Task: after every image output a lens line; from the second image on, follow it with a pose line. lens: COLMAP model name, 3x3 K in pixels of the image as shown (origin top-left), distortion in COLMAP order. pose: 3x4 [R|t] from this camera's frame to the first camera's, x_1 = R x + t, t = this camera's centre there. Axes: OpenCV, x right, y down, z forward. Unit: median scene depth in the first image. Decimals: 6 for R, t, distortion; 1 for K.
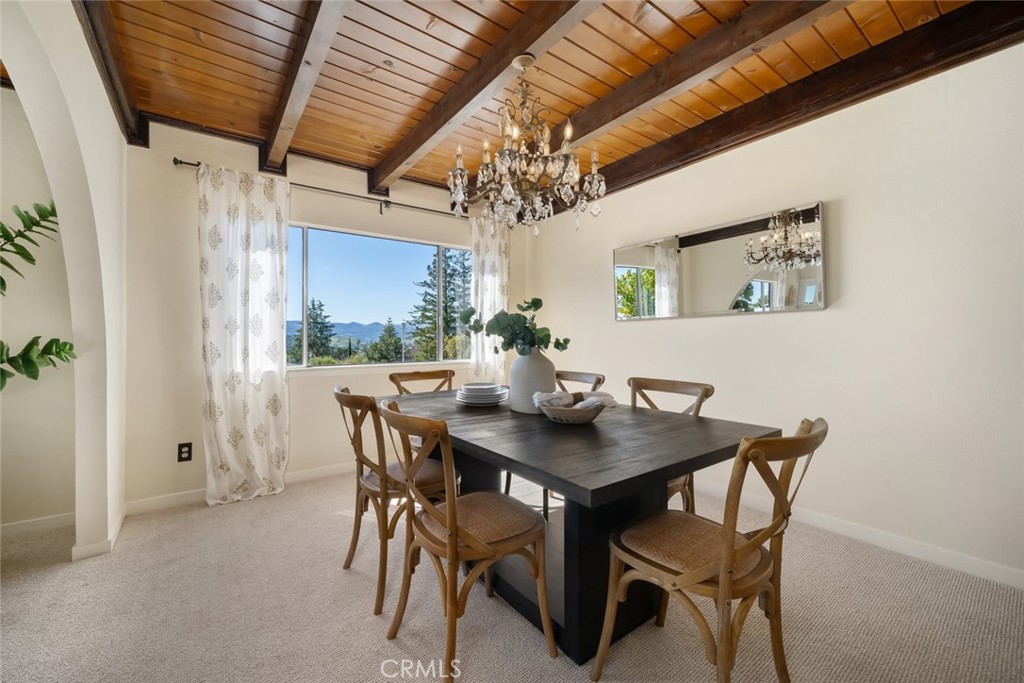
lens RADIAL K [[418.7, 0, 530.1], [0, 418.7, 325.4], [0, 0, 1]] dist [-0.000135, 0.000159]
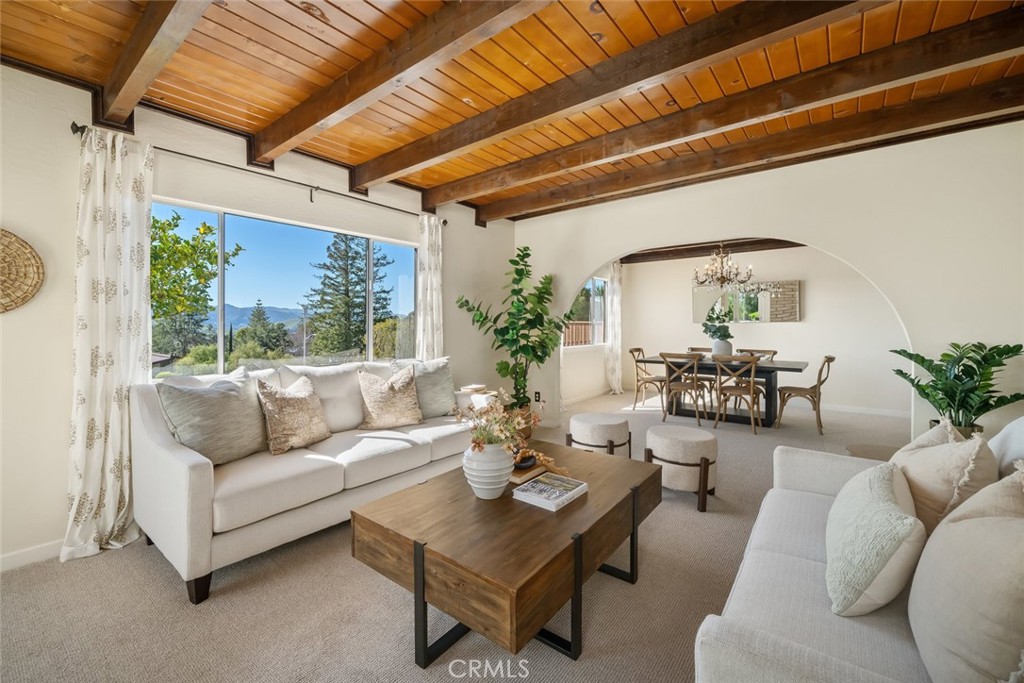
lens RADIAL K [[418.7, 0, 520.2], [0, 418.7, 321.8], [0, 0, 1]] dist [-0.000135, 0.000159]
pose [[0.969709, -0.011339, 0.244001, -0.051027], [0.003145, 0.999419, 0.033945, -0.004163], [-0.244244, -0.032149, 0.969181, -0.031752]]
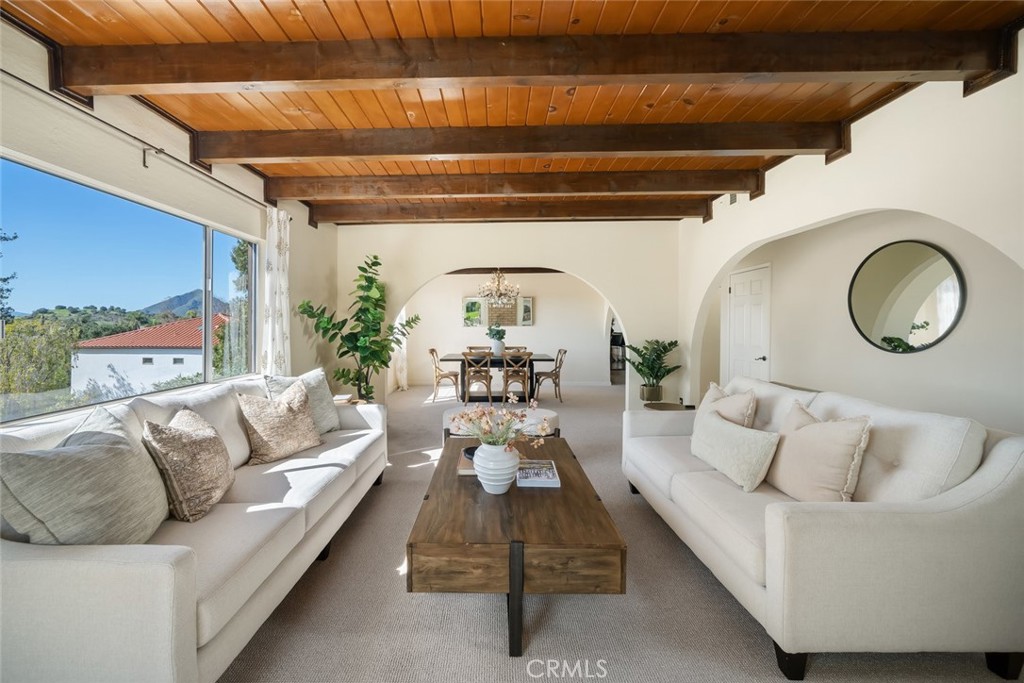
lens RADIAL K [[372.4, 0, 499.1], [0, 372.4, 323.5], [0, 0, 1]] dist [0.000487, 0.000233]
pose [[0.628354, -0.011369, 0.777845, -0.128256], [-0.019842, 0.999334, 0.030635, -0.007698], [-0.777675, -0.034683, 0.627709, 0.014791]]
